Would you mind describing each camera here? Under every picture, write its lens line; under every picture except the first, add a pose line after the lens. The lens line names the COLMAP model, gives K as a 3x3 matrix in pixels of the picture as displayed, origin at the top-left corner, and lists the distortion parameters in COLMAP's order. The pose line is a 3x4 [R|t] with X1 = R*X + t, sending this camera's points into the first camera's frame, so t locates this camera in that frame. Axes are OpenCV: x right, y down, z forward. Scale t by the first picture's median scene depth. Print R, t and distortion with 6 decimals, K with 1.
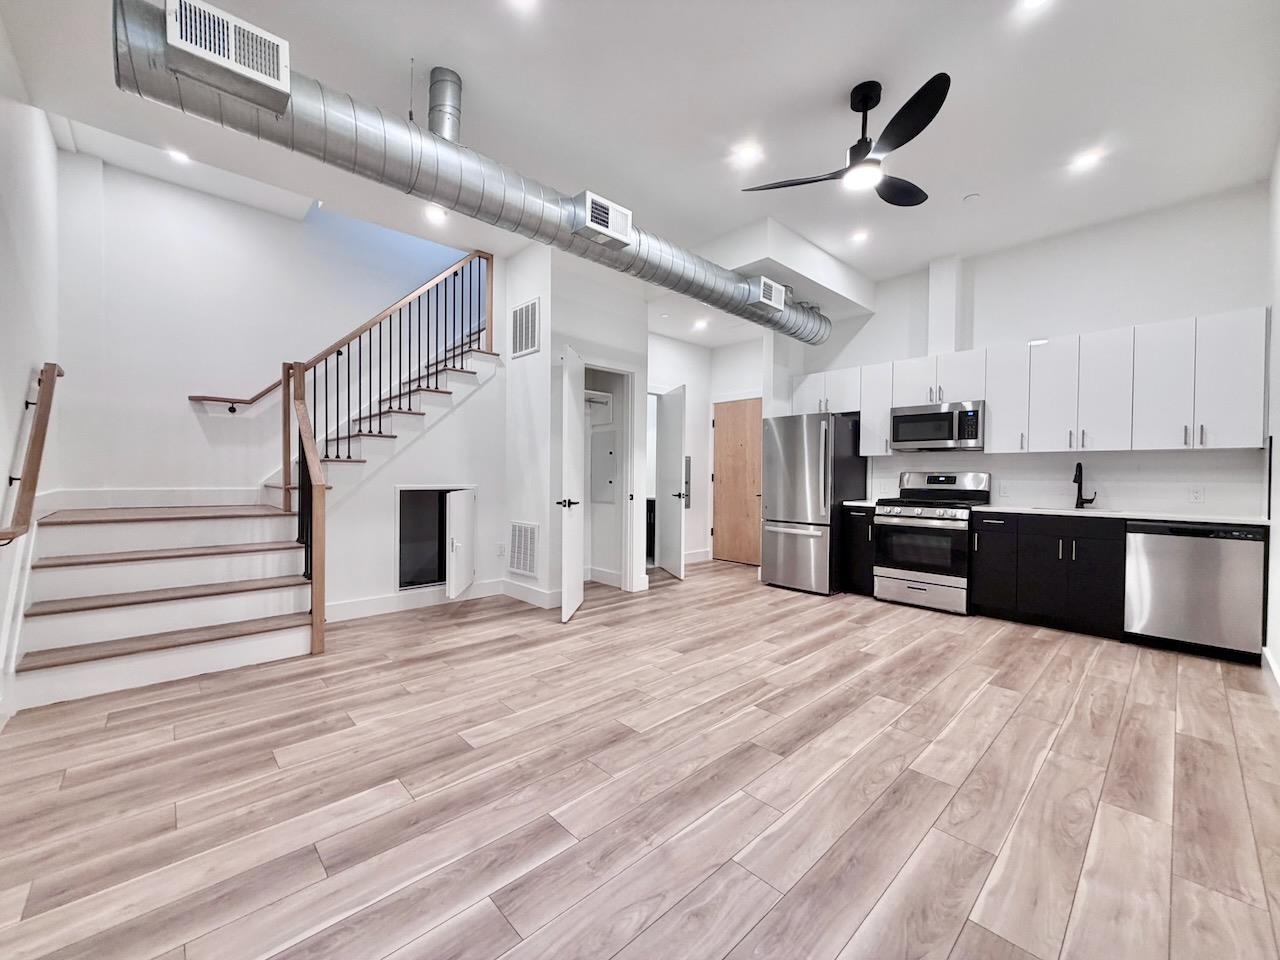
lens RADIAL K [[509.1, 0, 635.4], [0, 509.1, 482.5], [0, 0, 1]] dist [0.000508, -0.000151]
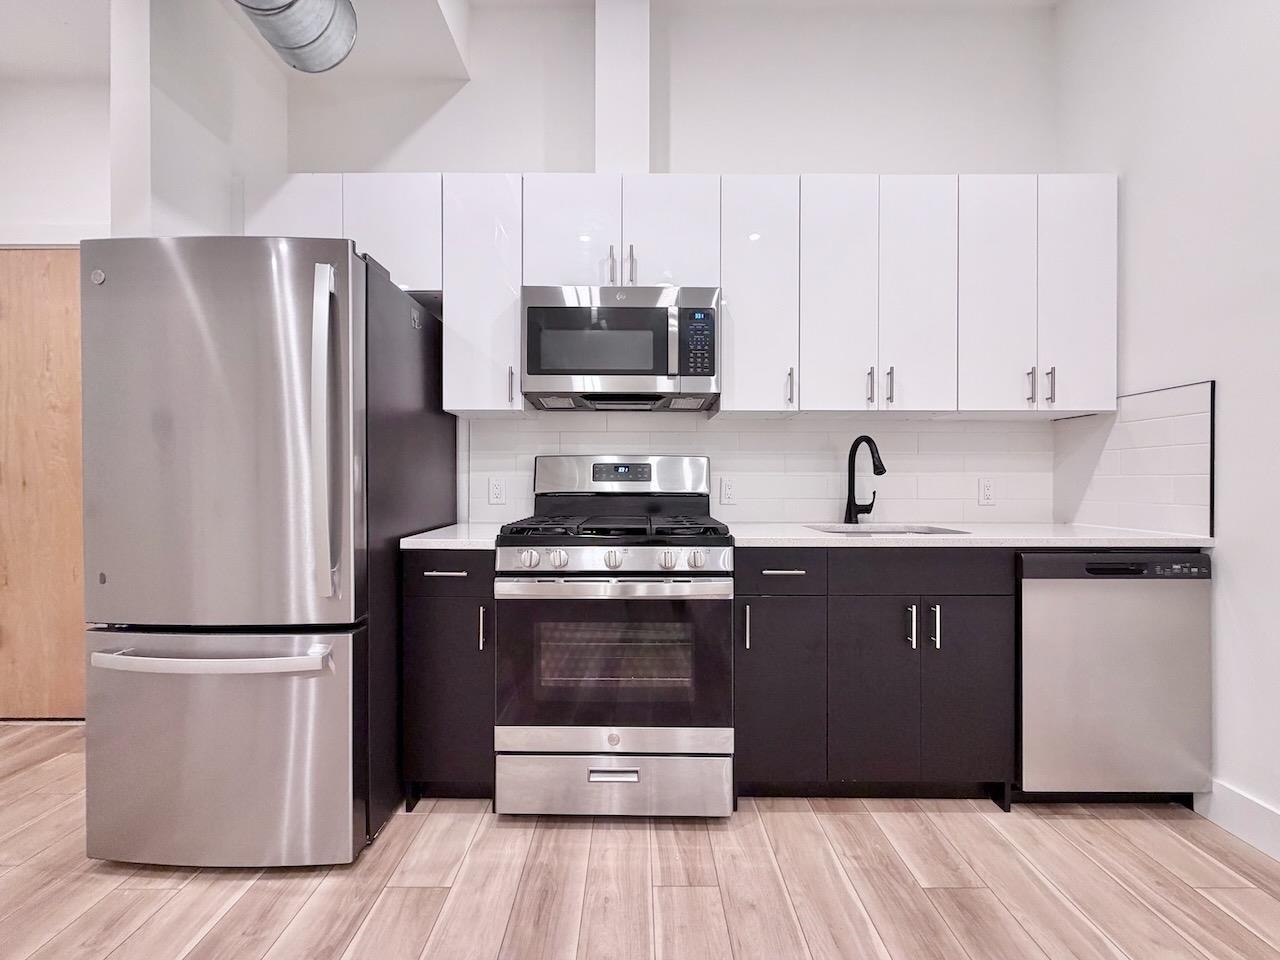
lens RADIAL K [[509.1, 0, 635.4], [0, 509.1, 482.5], [0, 0, 1]] dist [0.000508, -0.000151]
pose [[0.682258, -0.011436, 0.731022, 0.409292], [0.016112, 0.999870, 0.000605, 0.005398], [-0.730934, 0.011366, 0.682354, 0.998976]]
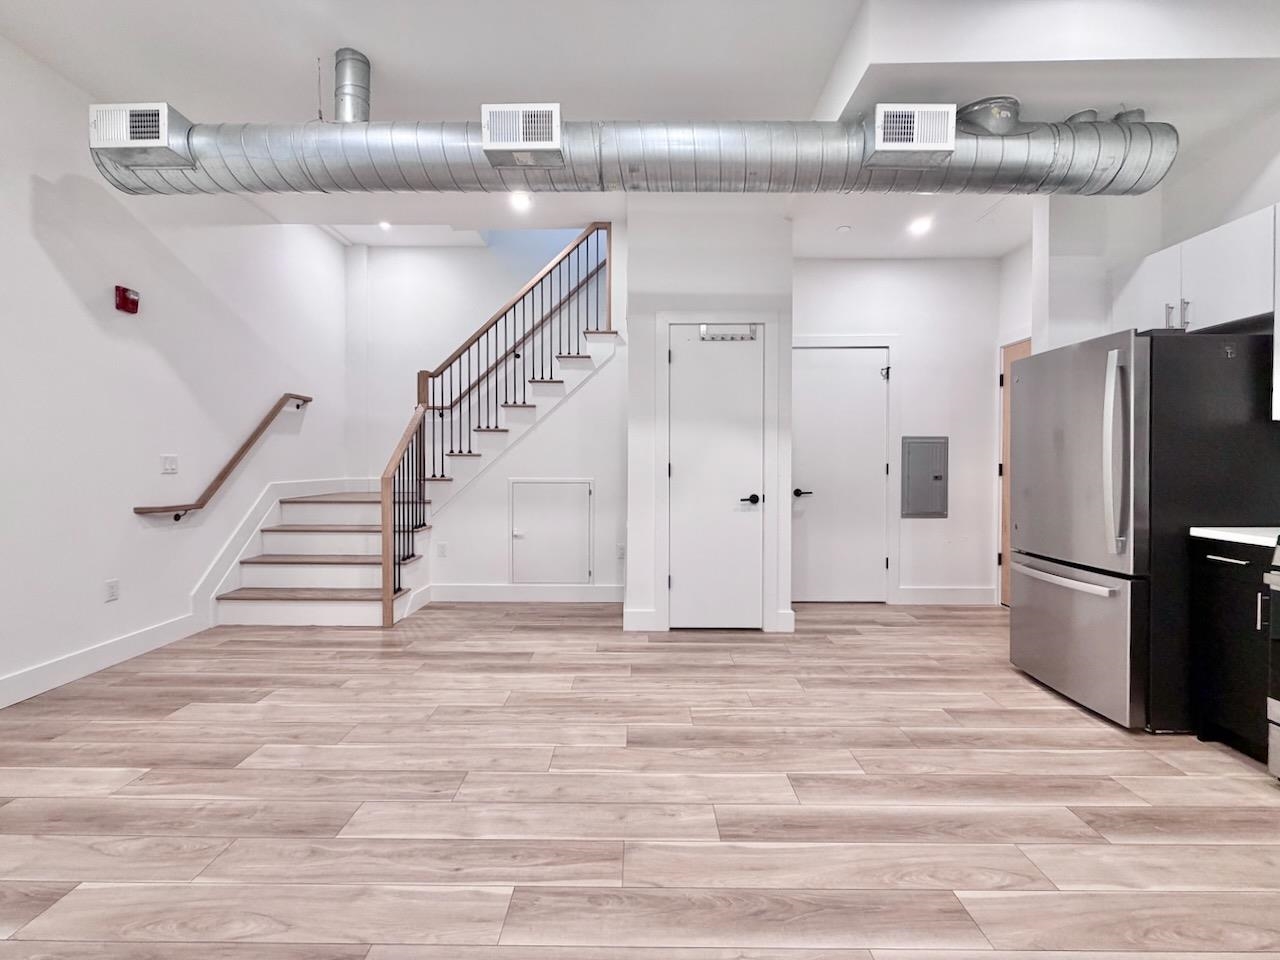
lens RADIAL K [[524.5, 0, 635.3], [0, 524.5, 470.1], [0, 0, 1]] dist [-0.000654, 0.000243]
pose [[0.726869, 0.002575, -0.686771, 0.557629], [-0.005391, 0.999984, -0.001956, -0.012914], [0.686755, 0.005124, 0.726871, 0.519268]]
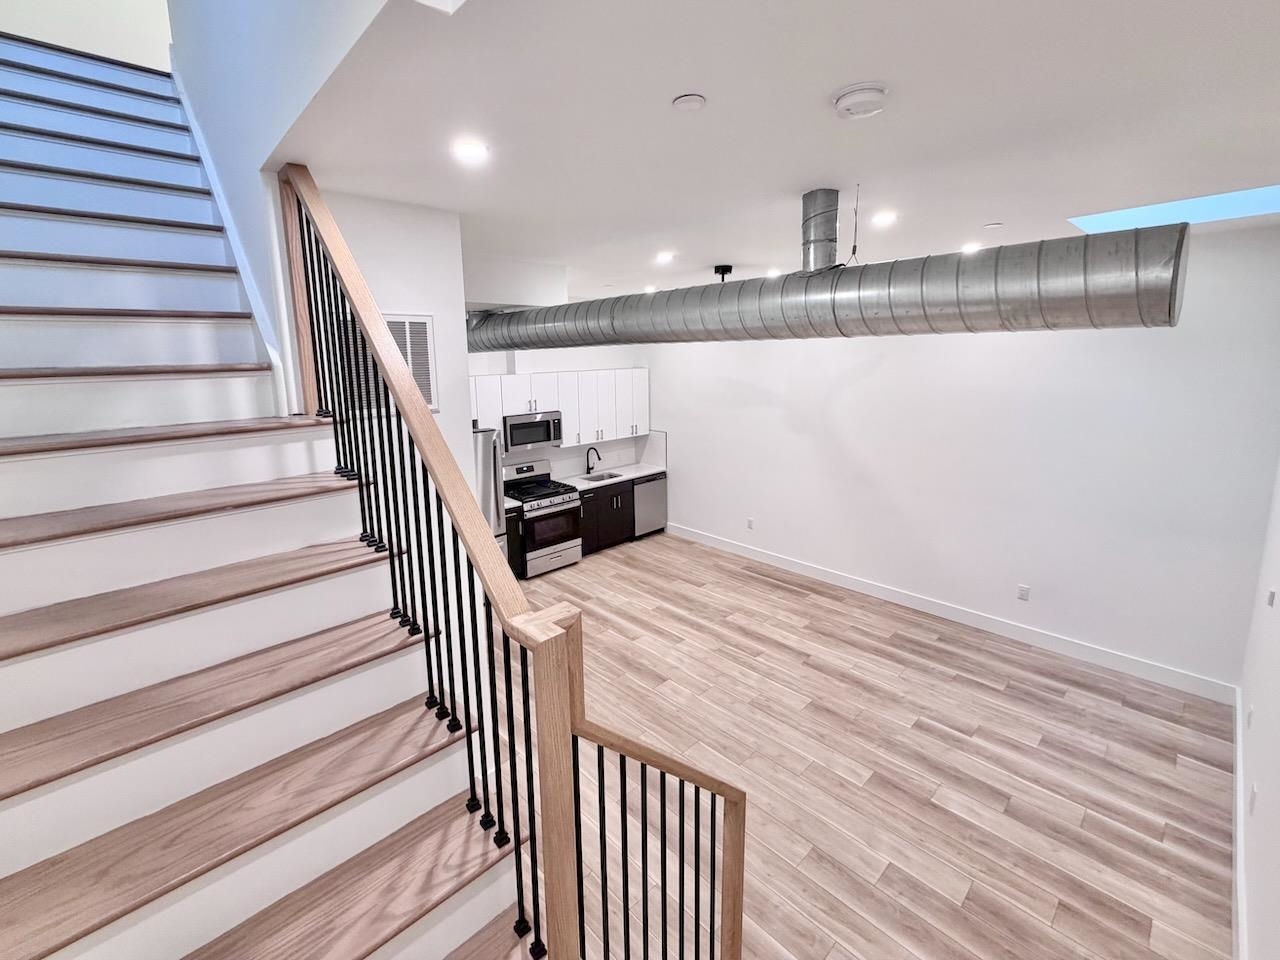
lens RADIAL K [[554.5, 0, 631.0], [0, 554.5, 436.2], [0, 0, 1]] dist [0.000479, -0.000238]
pose [[-0.001222, -0.159577, 0.987185, -1.096719], [0.032571, 0.986655, 0.159531, -0.436474], [-0.999469, 0.032348, 0.003992, 1.060800]]
